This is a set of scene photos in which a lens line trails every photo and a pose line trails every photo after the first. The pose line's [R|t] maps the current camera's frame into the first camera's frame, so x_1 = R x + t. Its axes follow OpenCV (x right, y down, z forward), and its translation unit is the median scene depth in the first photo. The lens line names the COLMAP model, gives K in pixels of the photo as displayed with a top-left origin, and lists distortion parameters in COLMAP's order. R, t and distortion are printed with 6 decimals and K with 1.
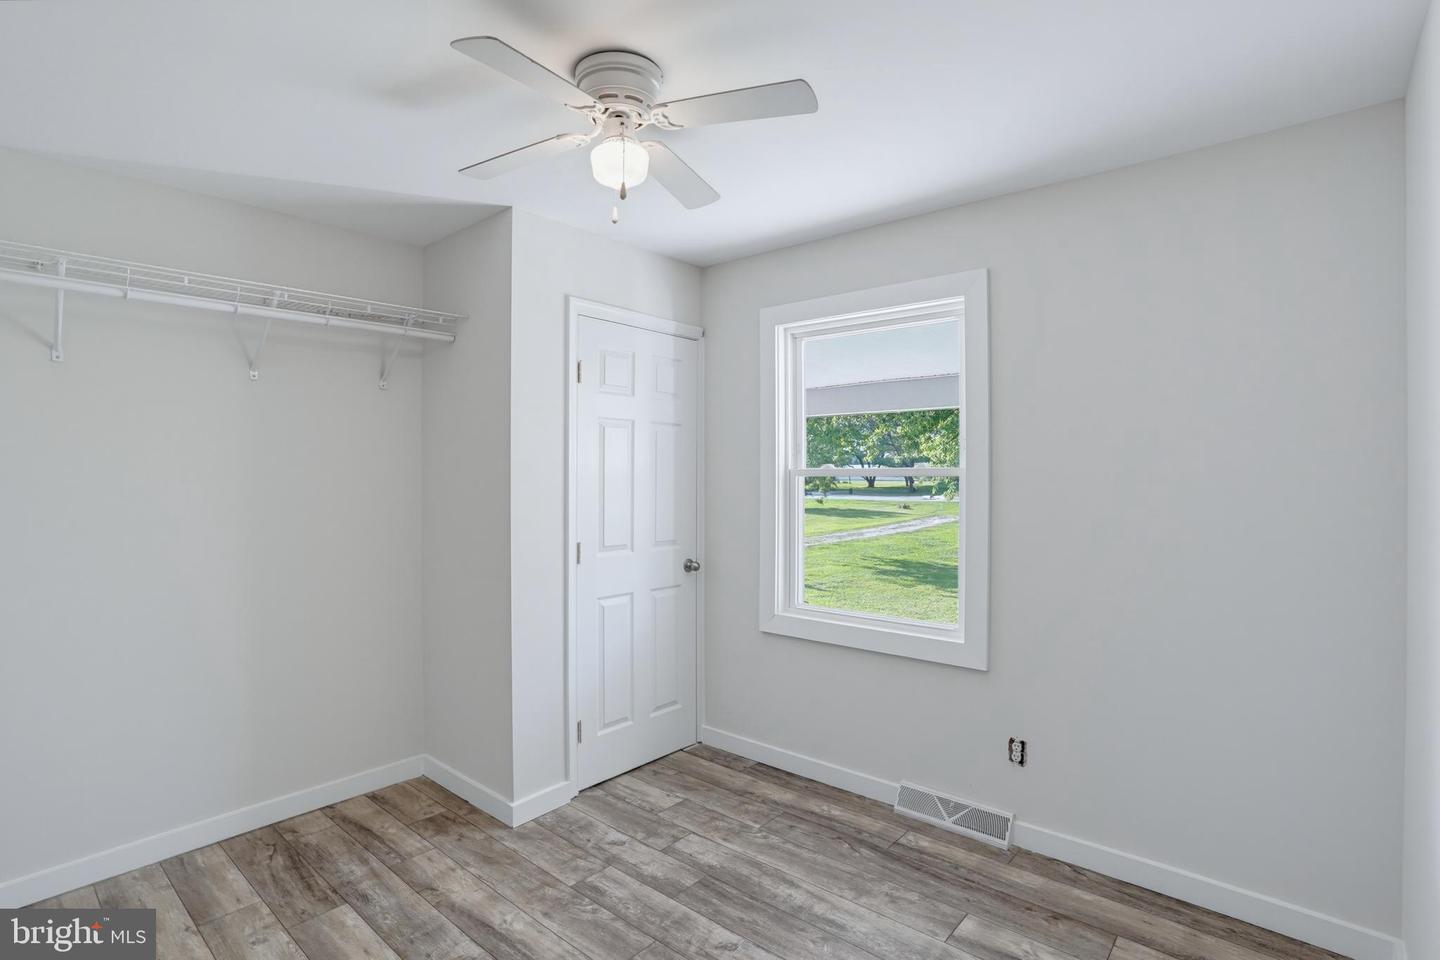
lens RADIAL K [[718.1, 0, 715.8], [0, 718.1, 475.2], [0, 0, 1]] dist [-0.071488, 0.026367]
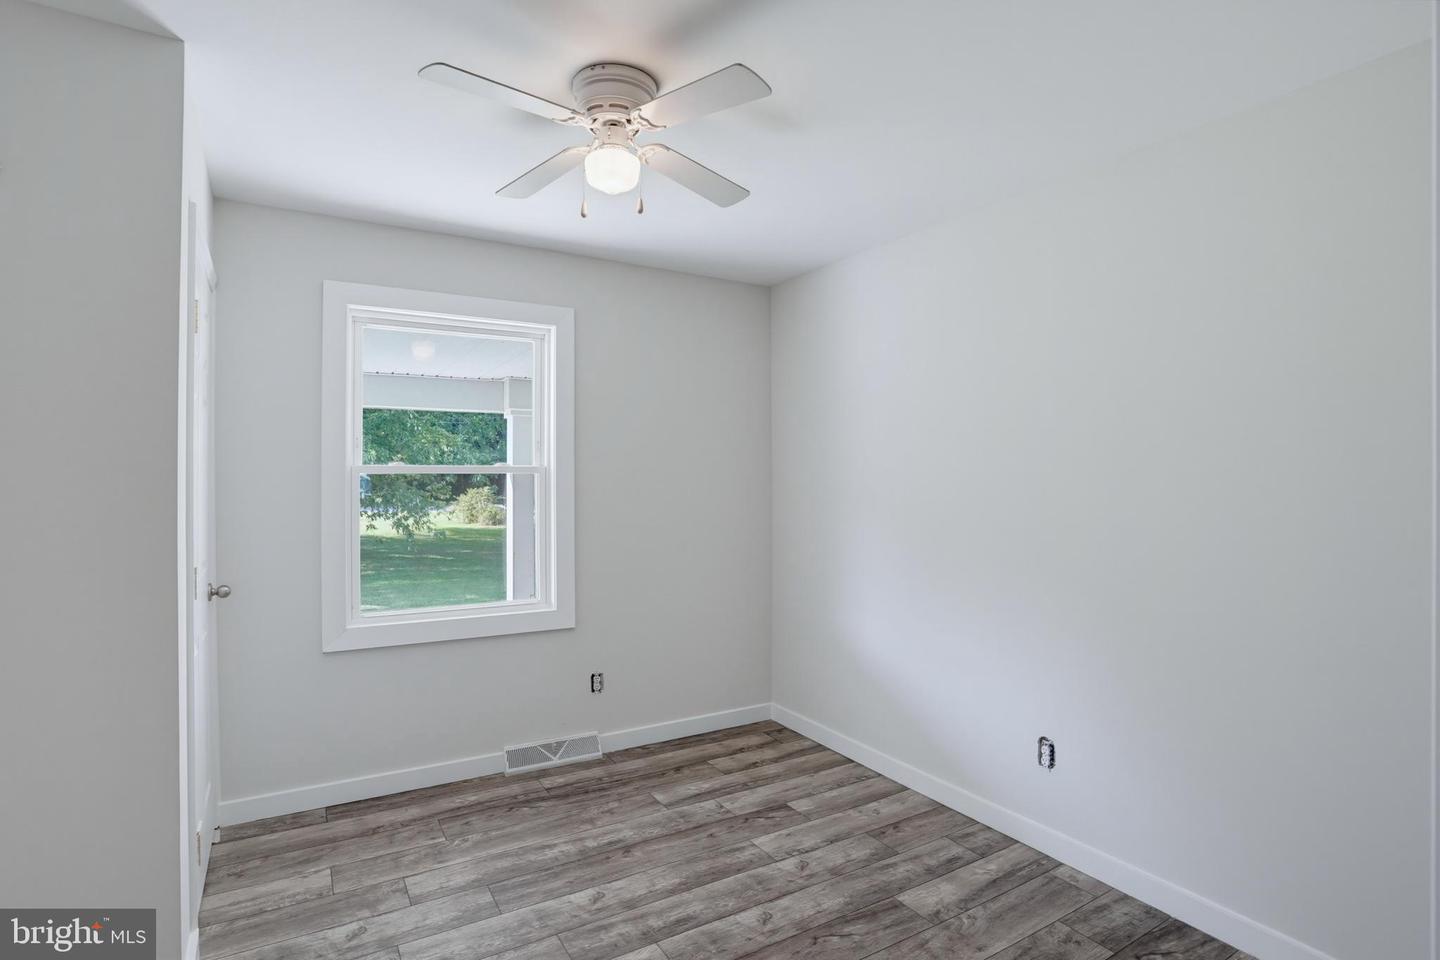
lens RADIAL K [[718.1, 0, 720.7], [0, 718.1, 482.1], [0, 0, 1]] dist [-0.071488, 0.026367]
pose [[0.282197, -0.001619, 0.959355, -0.764434], [-0.004092, 0.999987, 0.002892, 0.011049], [-0.959348, -0.004742, 0.282187, 0.388699]]
